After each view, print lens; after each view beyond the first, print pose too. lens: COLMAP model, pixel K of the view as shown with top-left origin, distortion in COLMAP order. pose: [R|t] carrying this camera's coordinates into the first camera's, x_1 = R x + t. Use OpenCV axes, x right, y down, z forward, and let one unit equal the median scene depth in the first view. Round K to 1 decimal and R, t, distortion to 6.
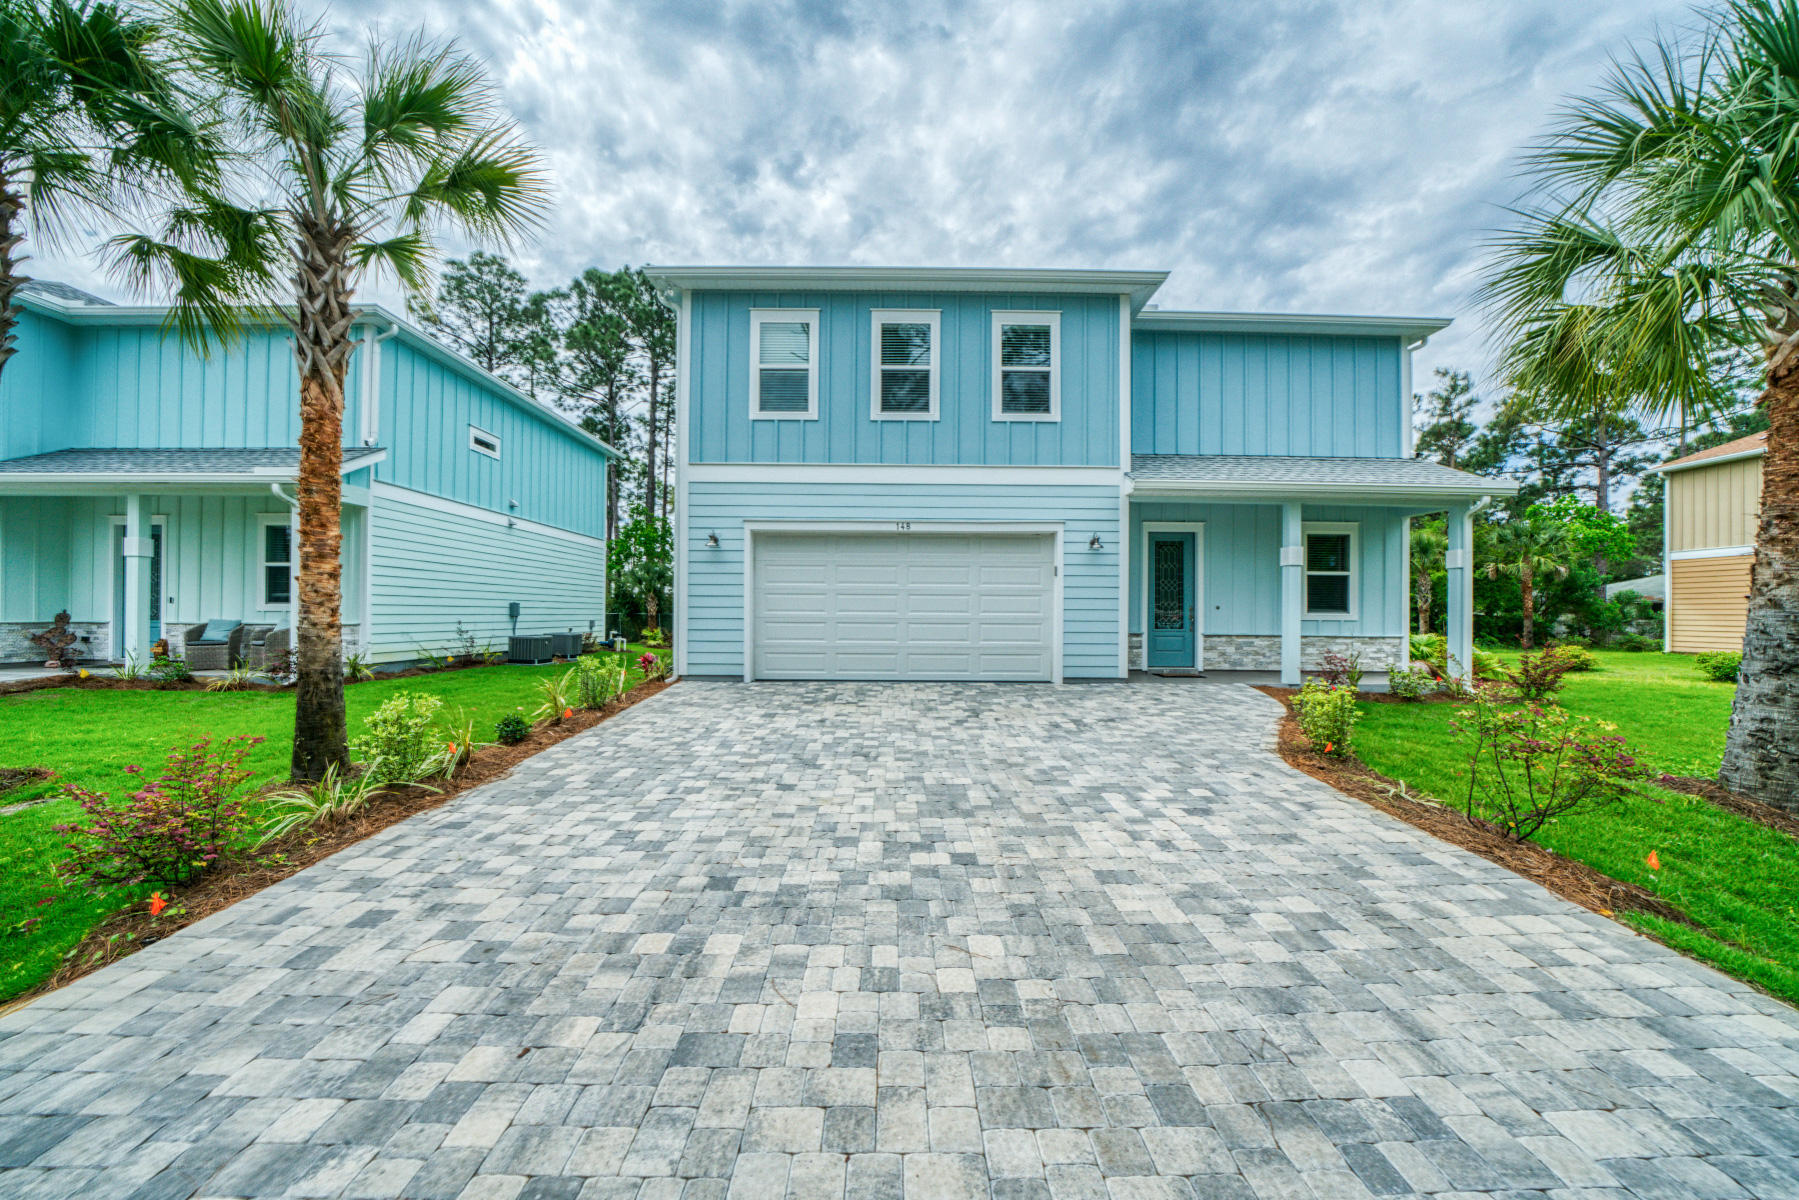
lens RADIAL K [[644.0, 0, 898.3], [0, 644.0, 607.4], [0, 0, 1]] dist [-0.000573, -0.000010]
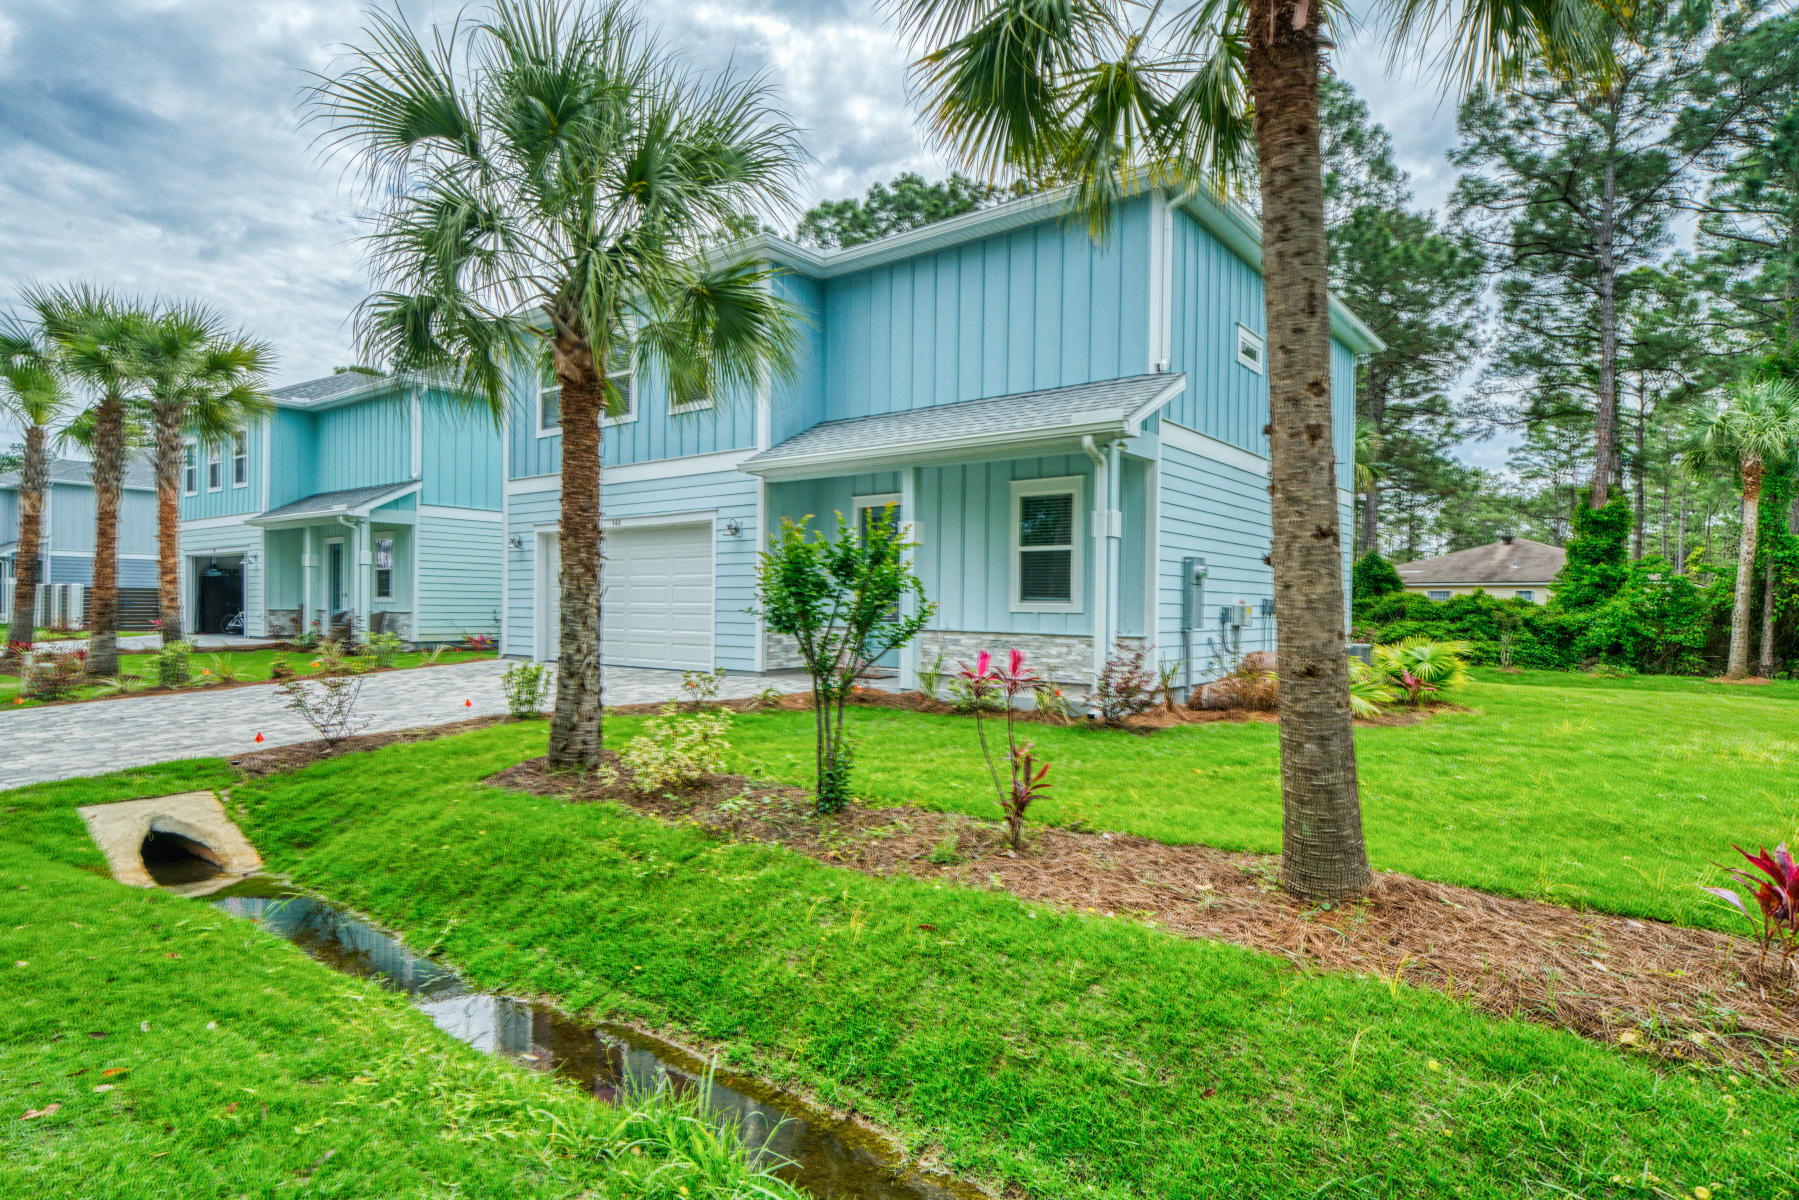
lens RADIAL K [[952.1, 0, 906.0], [0, 952.1, 603.9], [0, 0, 1]] dist [0.007553, 0.000549]
pose [[0.783349, -0.003265, -0.621574, 1.219113], [0.006037, 0.999979, 0.002356, 0.006978], [0.621553, -0.005598, 0.783352, 0.046577]]
